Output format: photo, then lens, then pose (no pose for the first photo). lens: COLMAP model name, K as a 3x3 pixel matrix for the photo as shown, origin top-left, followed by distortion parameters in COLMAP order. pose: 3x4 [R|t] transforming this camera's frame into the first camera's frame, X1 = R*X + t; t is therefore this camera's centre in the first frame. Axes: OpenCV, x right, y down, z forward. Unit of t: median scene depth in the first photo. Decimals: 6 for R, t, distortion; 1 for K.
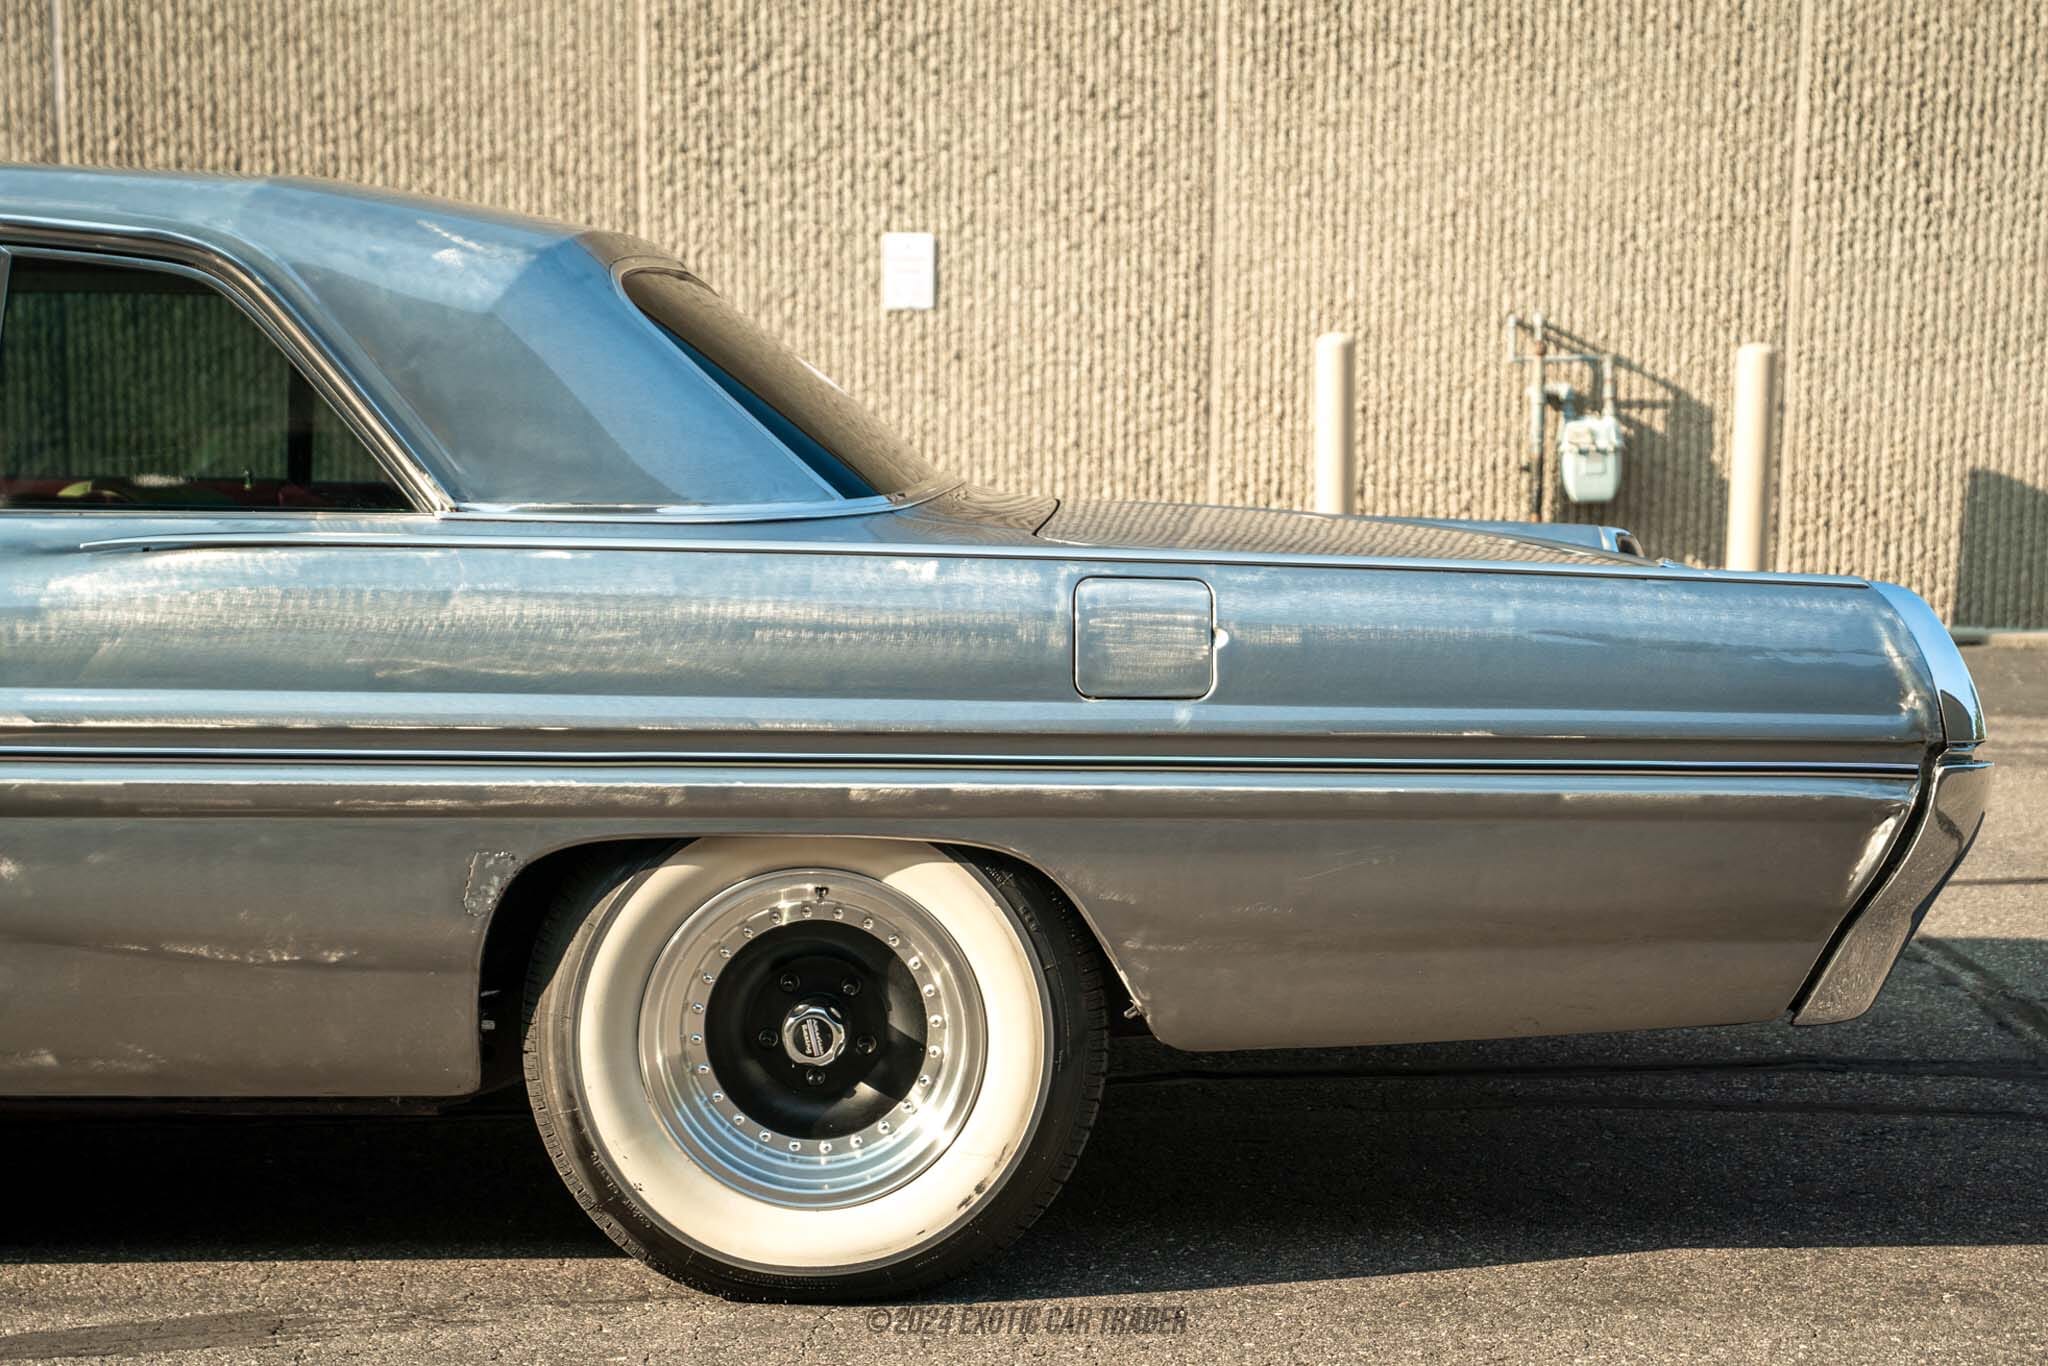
lens RADIAL K [[2806.4, 0, 1022.0], [0, 2806.4, 822.2], [0, 0, 1]] dist [0.019779, 0.069687]
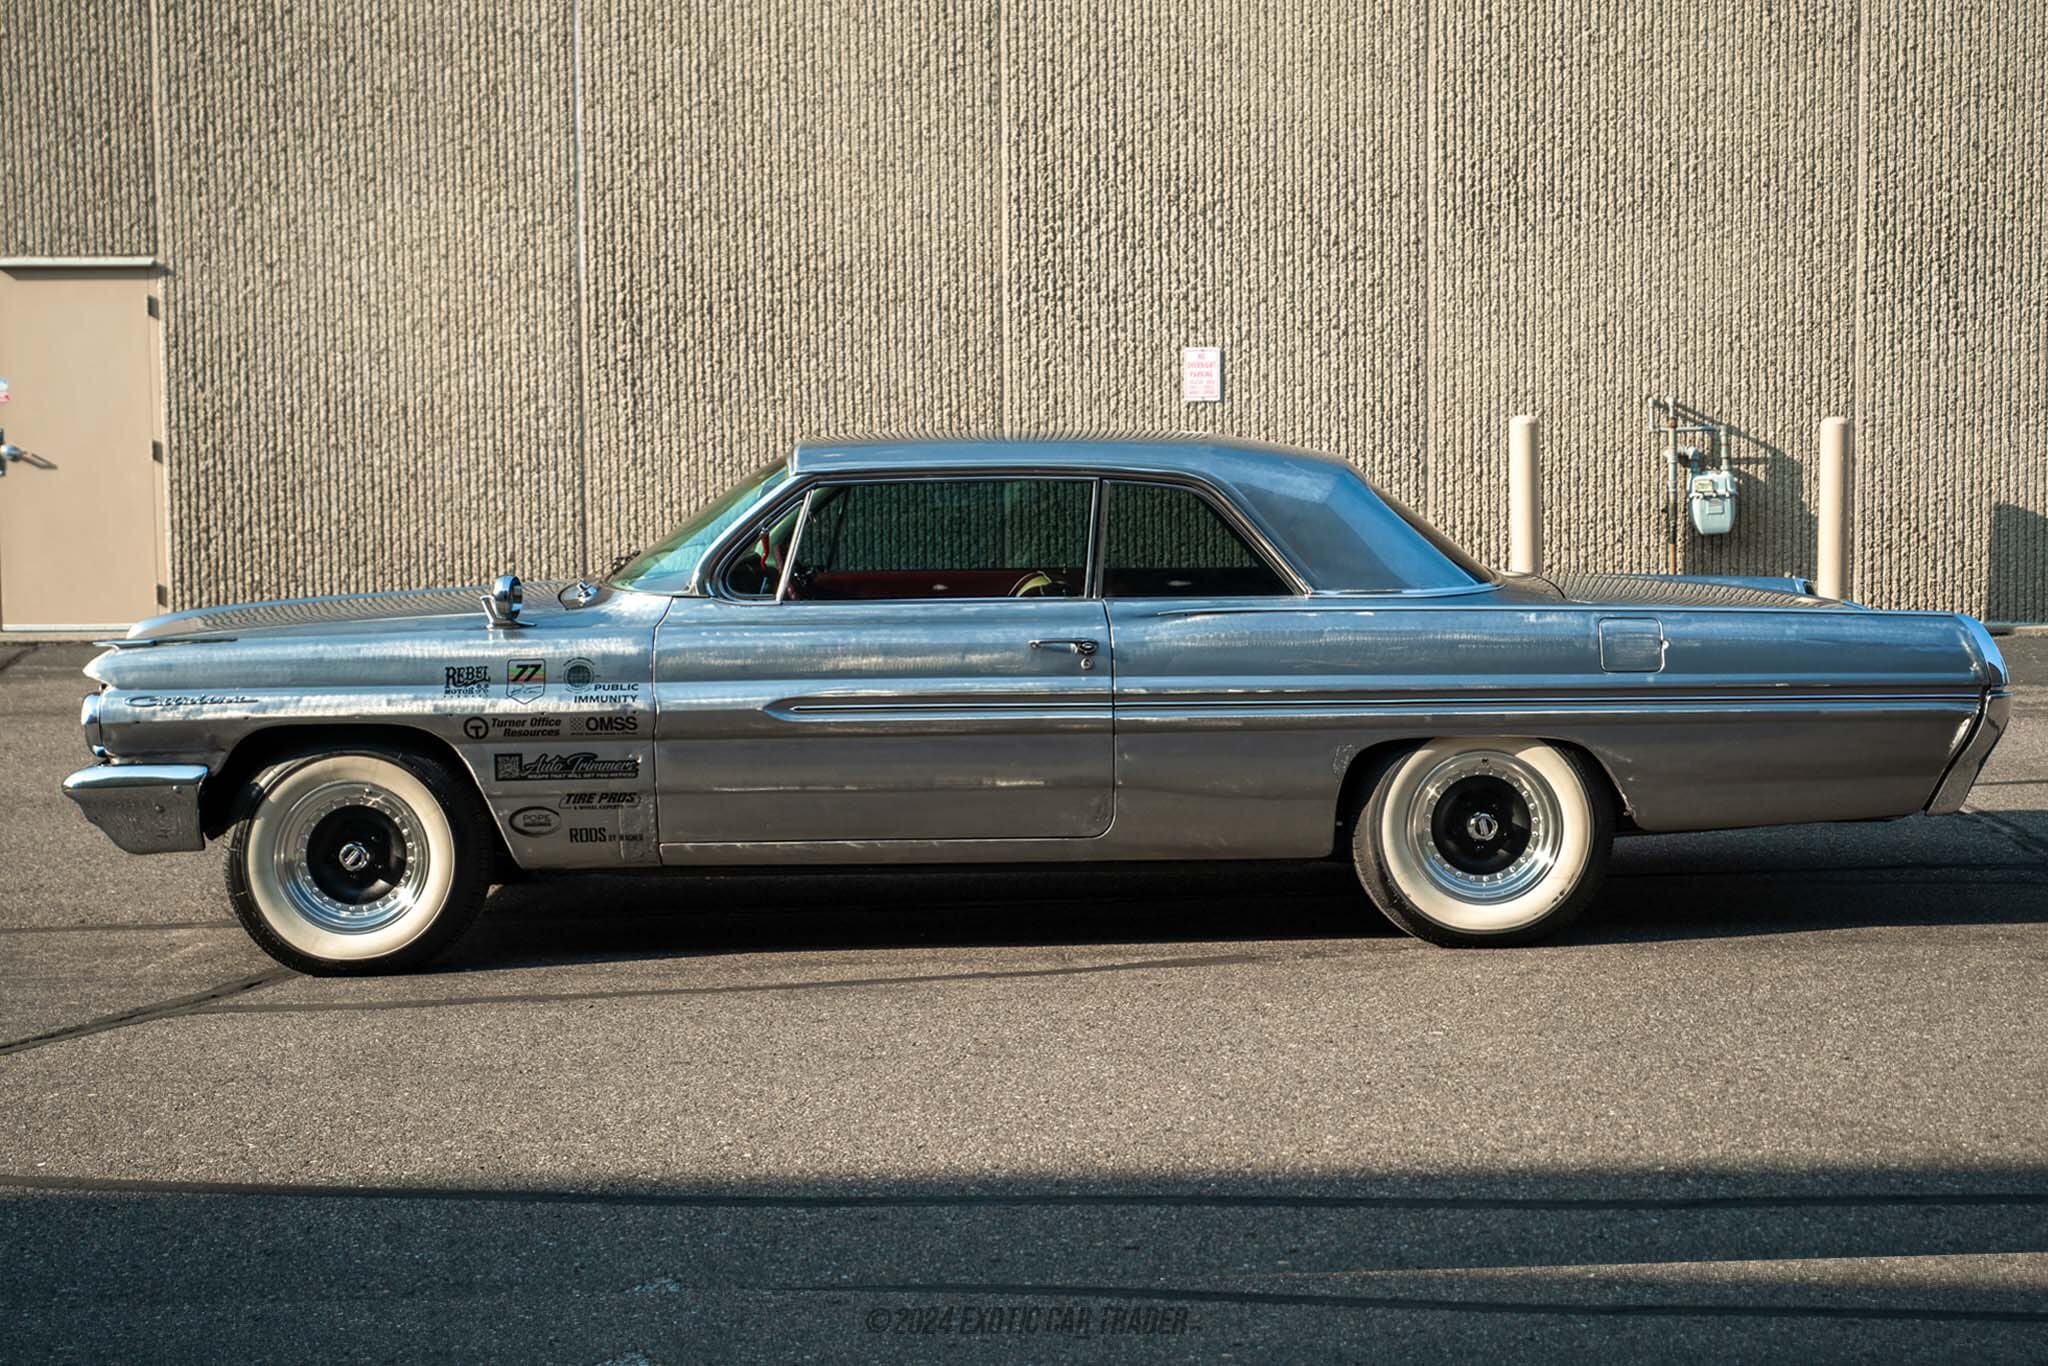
lens RADIAL K [[2809.2, 0, 1024.0], [0, 2809.2, 683.0], [0, 0, 1]] dist [0.011913, 0.095864]
pose [[0.999764, -0.019510, -0.009606, -0.116578], [0.019000, 0.998538, -0.050599, 0.019201], [0.010579, 0.050405, 0.998673, -0.346392]]
